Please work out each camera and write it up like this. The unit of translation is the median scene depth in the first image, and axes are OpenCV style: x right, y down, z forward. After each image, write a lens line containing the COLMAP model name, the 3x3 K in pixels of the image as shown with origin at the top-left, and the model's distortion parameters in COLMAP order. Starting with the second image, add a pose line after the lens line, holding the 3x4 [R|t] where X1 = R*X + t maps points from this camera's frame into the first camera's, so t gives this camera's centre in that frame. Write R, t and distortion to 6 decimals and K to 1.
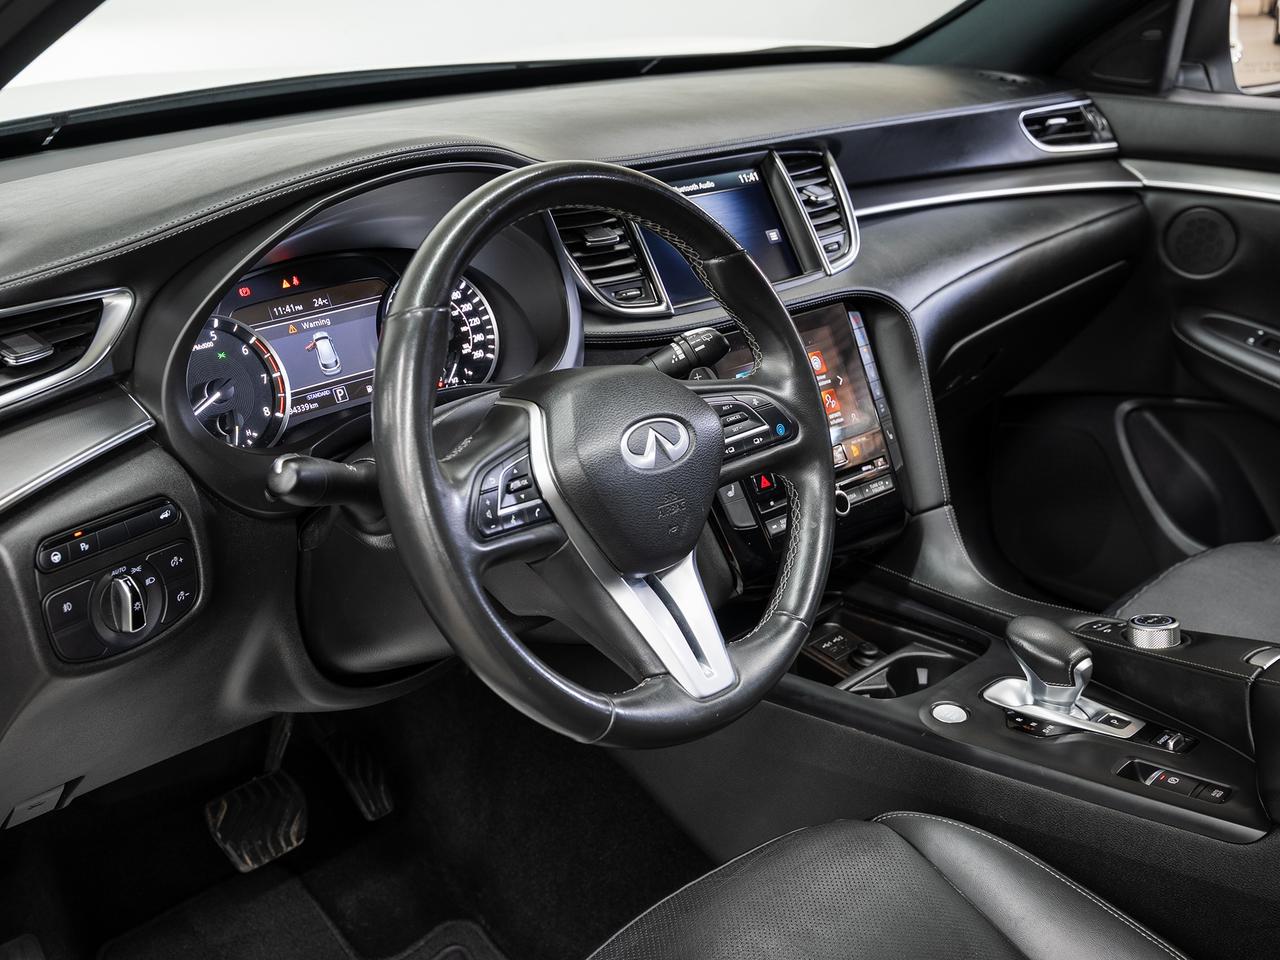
lens RADIAL K [[1570.8, 0, 640.0], [0, 1570.8, 480.0], [0, 0, 1]] dist [-0.005770, -0.641444]
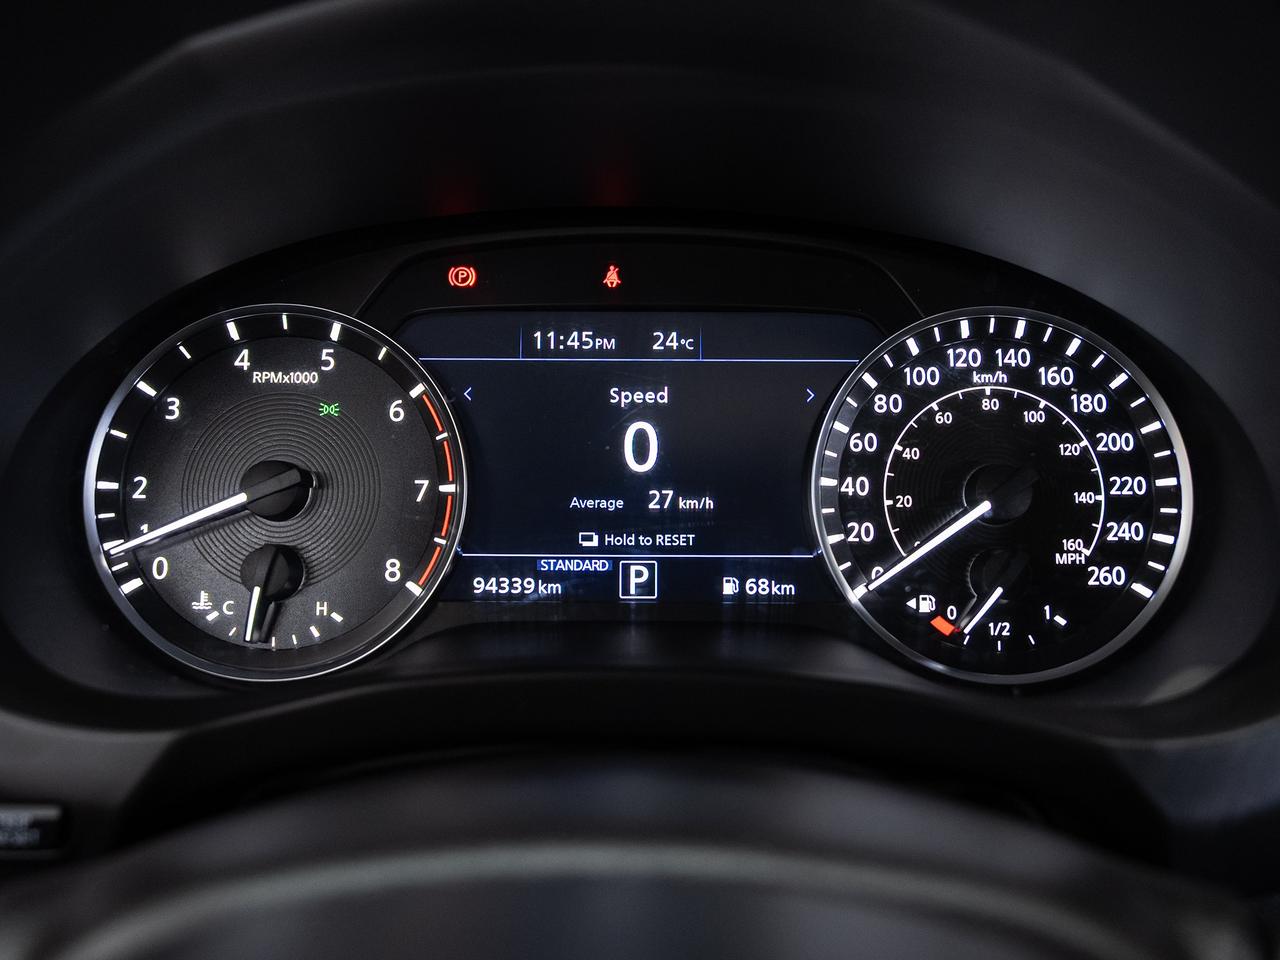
lens RADIAL K [[1094.4, 0, 640.7], [0, 1094.4, 502.4], [0, 0, 1]] dist [-0.010193, -0.002221]
pose [[0.668070, 0.247527, -0.701721, -0.004219], [-0.262816, 0.960761, 0.088689, -0.096722], [0.696140, 0.125173, 0.706910, 0.801887]]
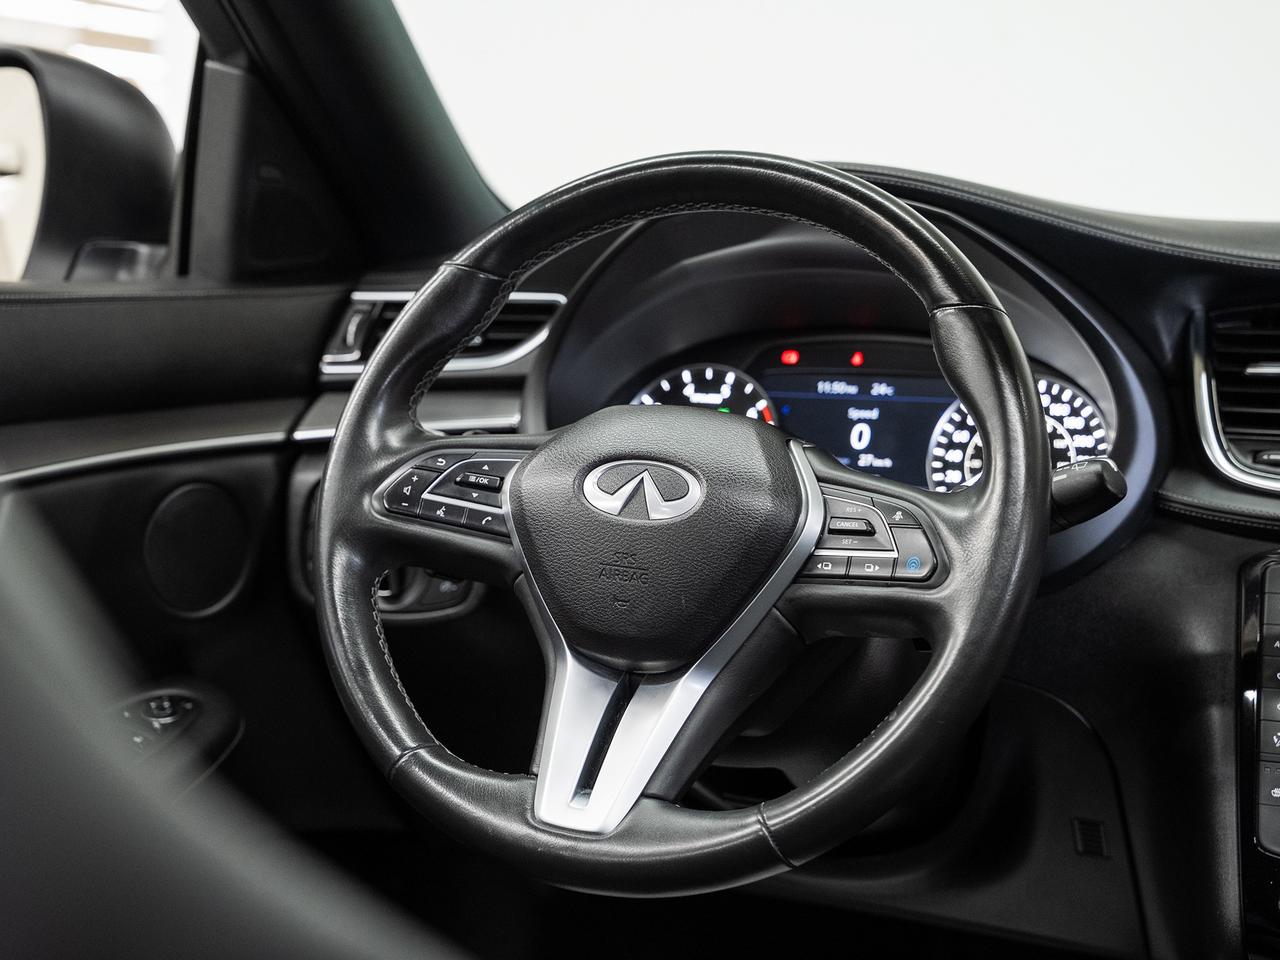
lens RADIAL K [[1945.6, 0, 640.0], [0, 1945.6, 480.0], [0, 0, 1]] dist [0.017903, 0.009602]
pose [[0.327281, 0.113889, -0.938039, 0.726024], [-0.334615, 0.942352, -0.002334, -0.022961], [0.883697, 0.314646, 0.346523, 0.543302]]
